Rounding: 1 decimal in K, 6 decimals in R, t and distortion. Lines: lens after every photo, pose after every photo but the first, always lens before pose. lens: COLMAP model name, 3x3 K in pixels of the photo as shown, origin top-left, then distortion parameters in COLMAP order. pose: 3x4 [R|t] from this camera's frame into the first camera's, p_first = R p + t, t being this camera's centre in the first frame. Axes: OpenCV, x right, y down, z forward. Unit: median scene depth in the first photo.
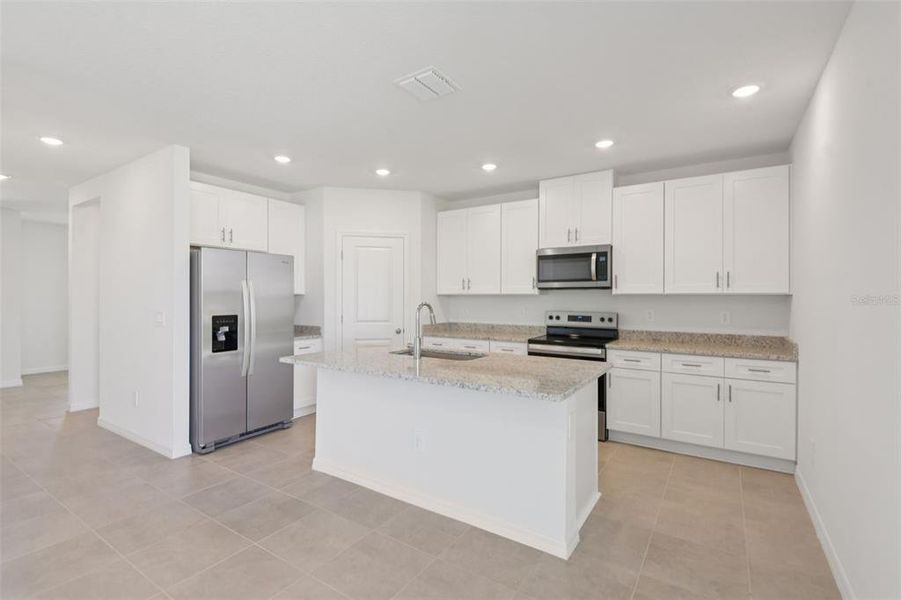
lens RADIAL K [[413.9, 0, 450.5], [0, 413.9, 300.0], [0, 0, 1]] dist [0.035061, -0.027414]
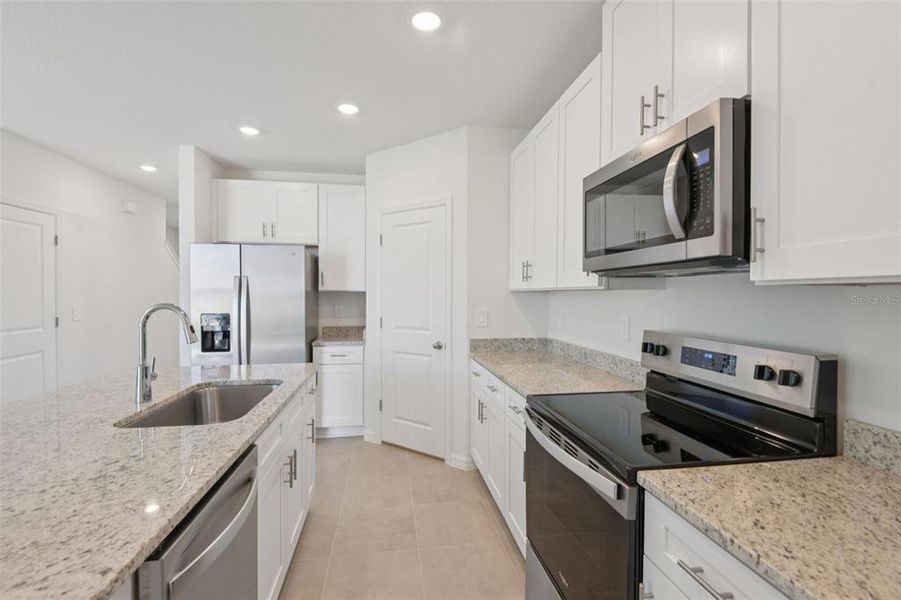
lens RADIAL K [[413.9, 0, 450.5], [0, 413.9, 300.0], [0, 0, 1]] dist [0.035061, -0.027414]
pose [[0.665600, 0.009641, -0.746246, 0.446323], [-0.003824, 0.999947, 0.009509, -0.005451], [0.746299, -0.003476, 0.665602, 0.661219]]
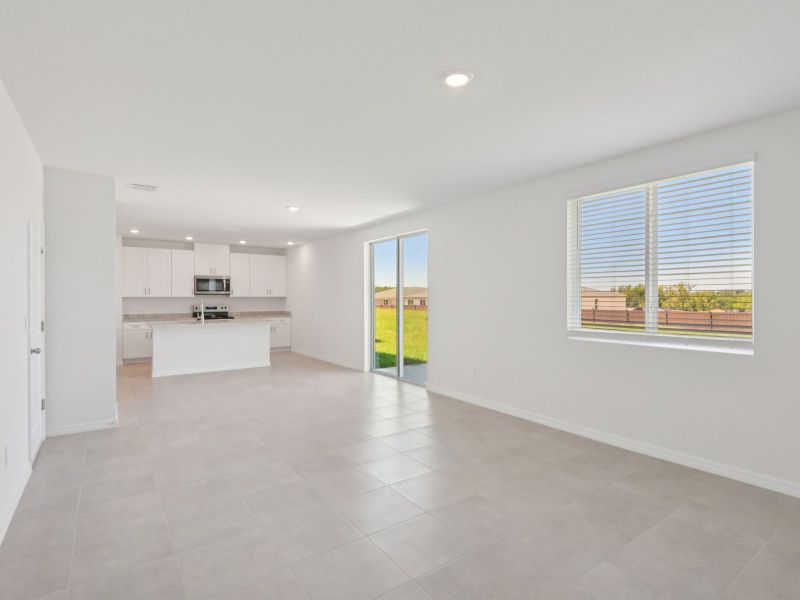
lens RADIAL K [[413.6, 0, 400.0], [0, 413.6, 300.0], [0, 0, 1]] dist [0.043592, -0.031996]
pose [[0.366788, -0.005190, 0.930290, -1.442224], [0.014224, 0.999899, -0.000030, 0.017438], [-0.930196, 0.013244, 0.366825, -0.770302]]
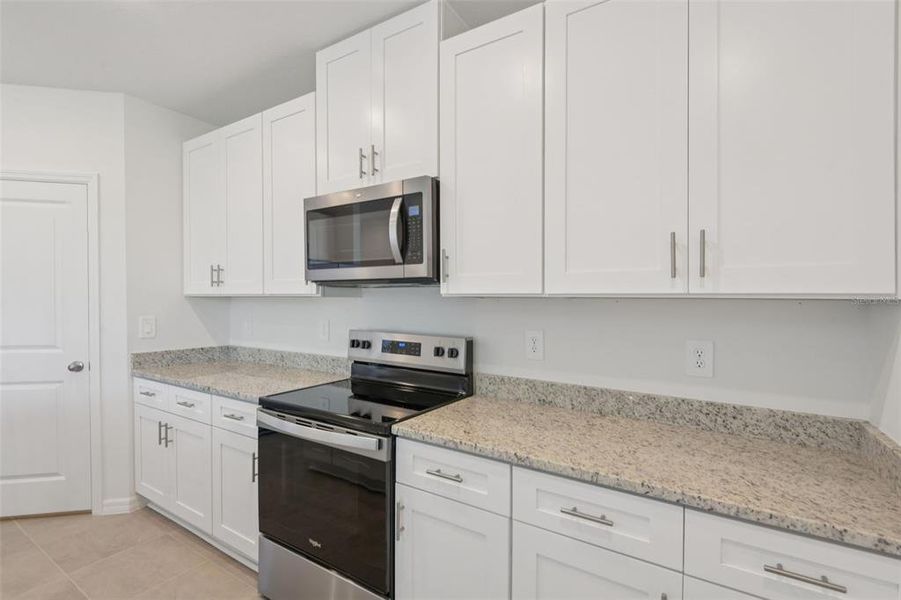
lens RADIAL K [[424.7, 0, 450.4], [0, 424.7, 306.1], [0, 0, 1]] dist [0.002185, -0.000207]
pose [[0.999989, 0.004536, -0.000735, 0.387389], [-0.004529, 0.999951, 0.008822, -0.007049], [0.000775, -0.008819, 0.999961, 0.551602]]
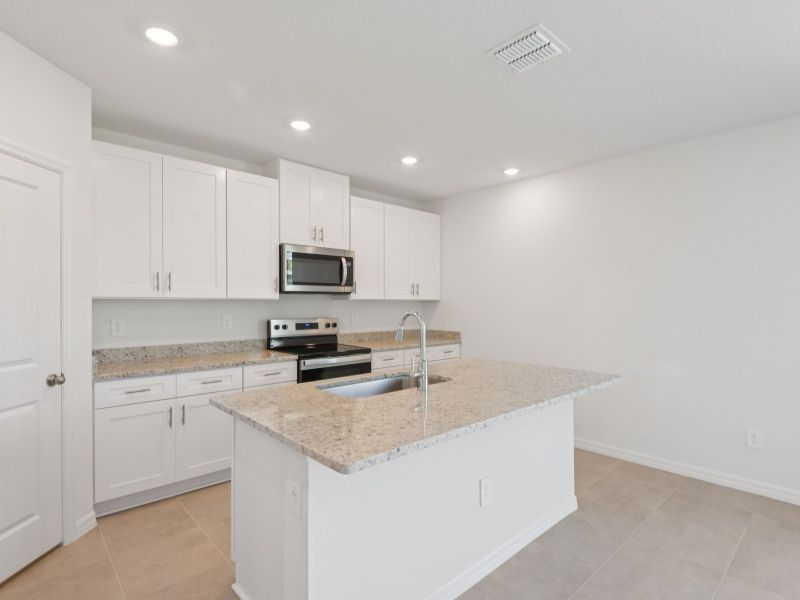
lens RADIAL K [[417.1, 0, 404.7], [0, 417.1, 303.6], [0, 0, 1]] dist [0.016641, -0.000618]
pose [[0.234842, -0.006117, 0.972014, -0.553351], [0.006455, 0.999968, 0.004733, -0.008006], [-0.972012, 0.005162, 0.234874, 0.609856]]
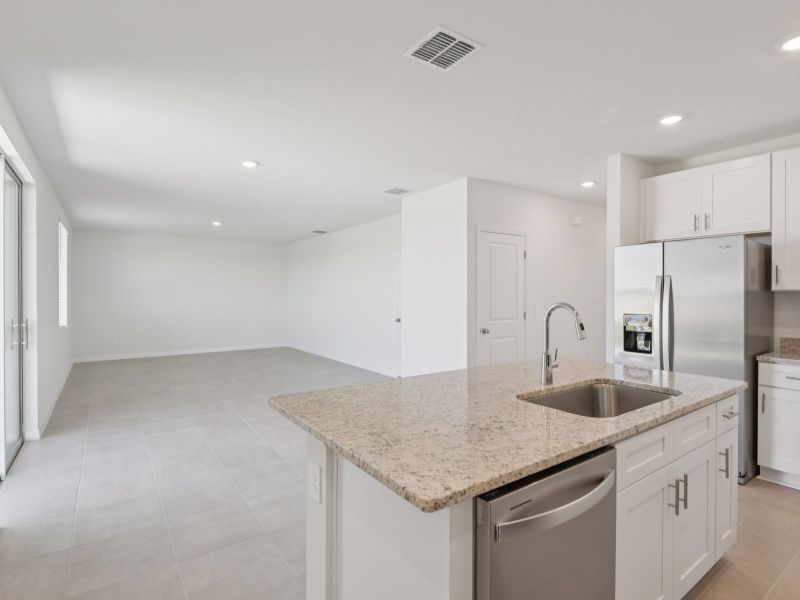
lens RADIAL K [[413.6, 0, 400.0], [0, 413.6, 300.0], [0, 0, 1]] dist [0.043592, -0.031996]
pose [[-0.365655, 0.011094, -0.930684, 0.462889], [-0.007104, 0.999867, 0.014710, -0.006194], [0.930723, 0.011990, -0.365527, 0.730707]]
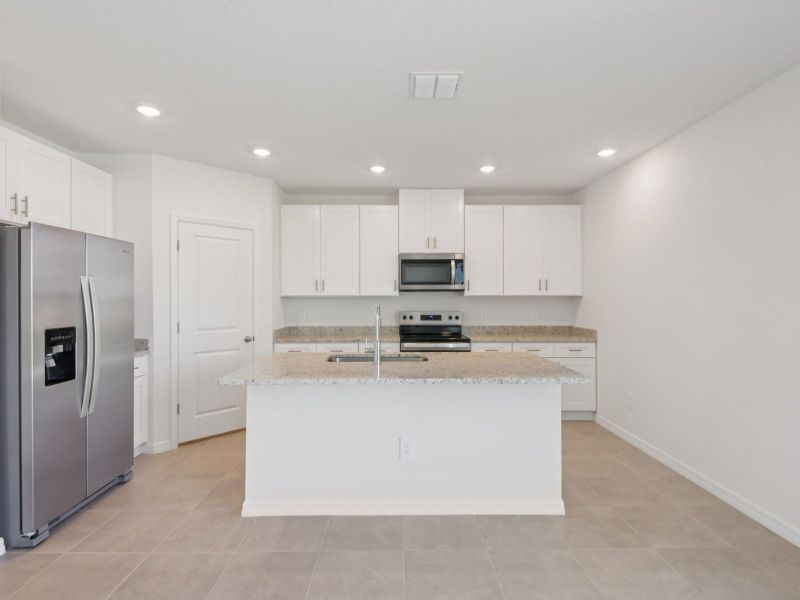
lens RADIAL K [[413.6, 0, 400.0], [0, 413.6, 300.0], [0, 0, 1]] dist [0.043592, -0.031996]
pose [[0.828193, -0.005868, 0.560412, -0.402080], [0.008062, 0.999966, -0.001444, -0.001799], [-0.560385, 0.005714, 0.828213, 0.131390]]
